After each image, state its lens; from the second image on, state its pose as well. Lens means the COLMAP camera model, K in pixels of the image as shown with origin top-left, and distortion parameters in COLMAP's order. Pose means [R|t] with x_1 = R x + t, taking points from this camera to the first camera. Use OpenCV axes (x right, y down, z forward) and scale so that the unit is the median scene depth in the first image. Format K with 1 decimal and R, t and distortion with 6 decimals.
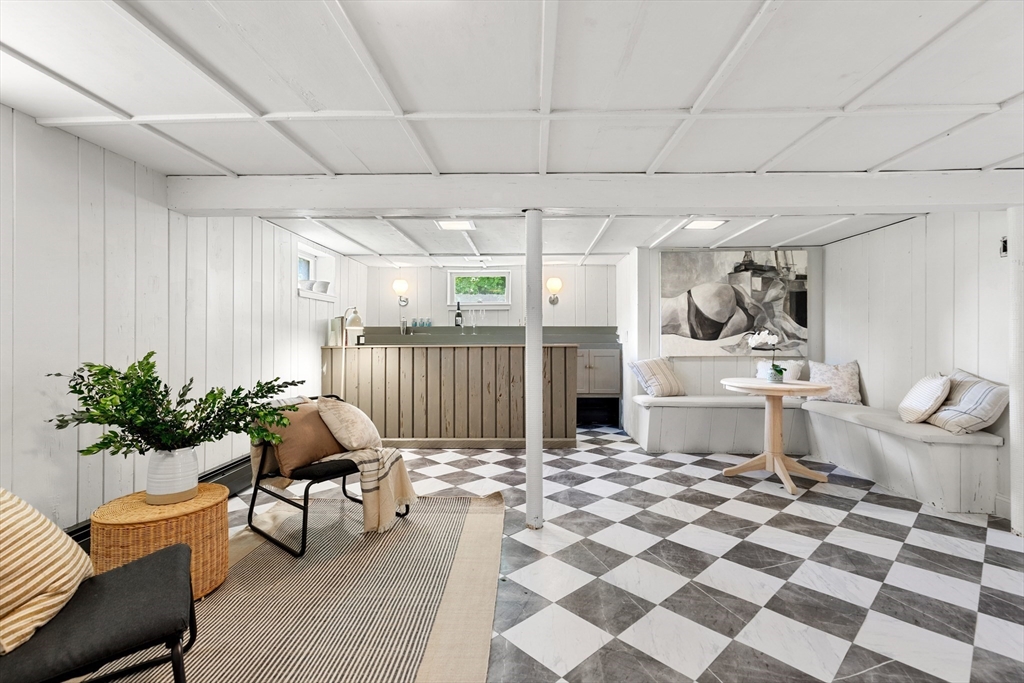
lens RADIAL K [[471.2, 0, 514.7], [0, 471.2, 335.2], [0, 0, 1]] dist [0.003972, 0.000083]
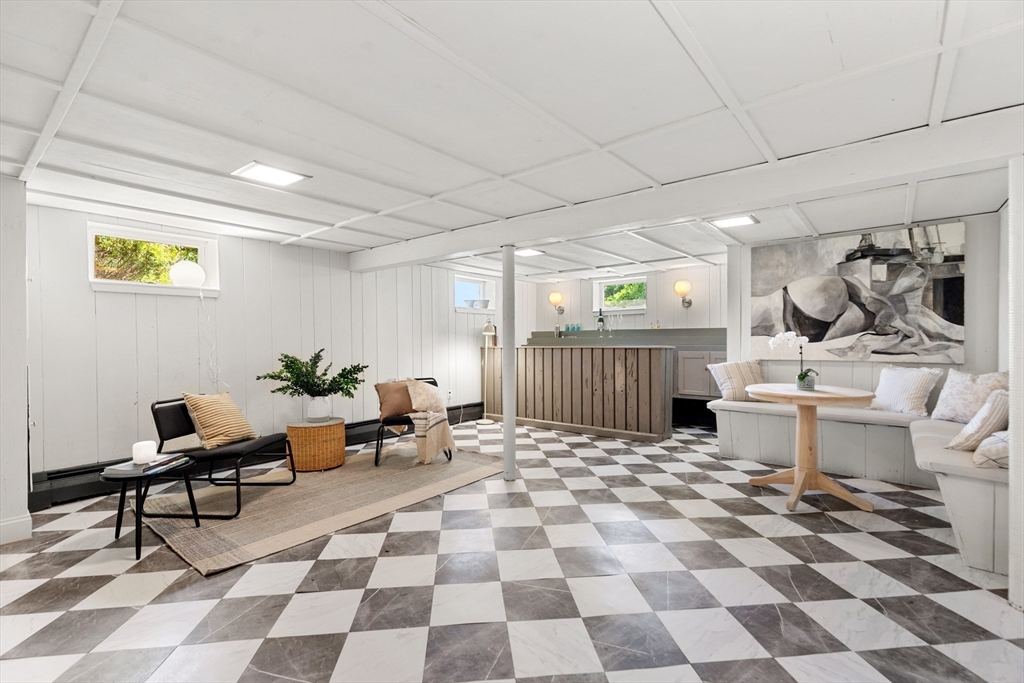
lens RADIAL K [[462.9, 0, 512.3], [0, 462.9, 352.3], [0, 0, 1]] dist [0.002844, -0.000154]
pose [[0.789695, 0.012572, -0.613371, 0.505337], [0.008842, 0.999453, 0.031868, -0.002857], [0.613436, -0.030589, 0.789152, -0.023778]]
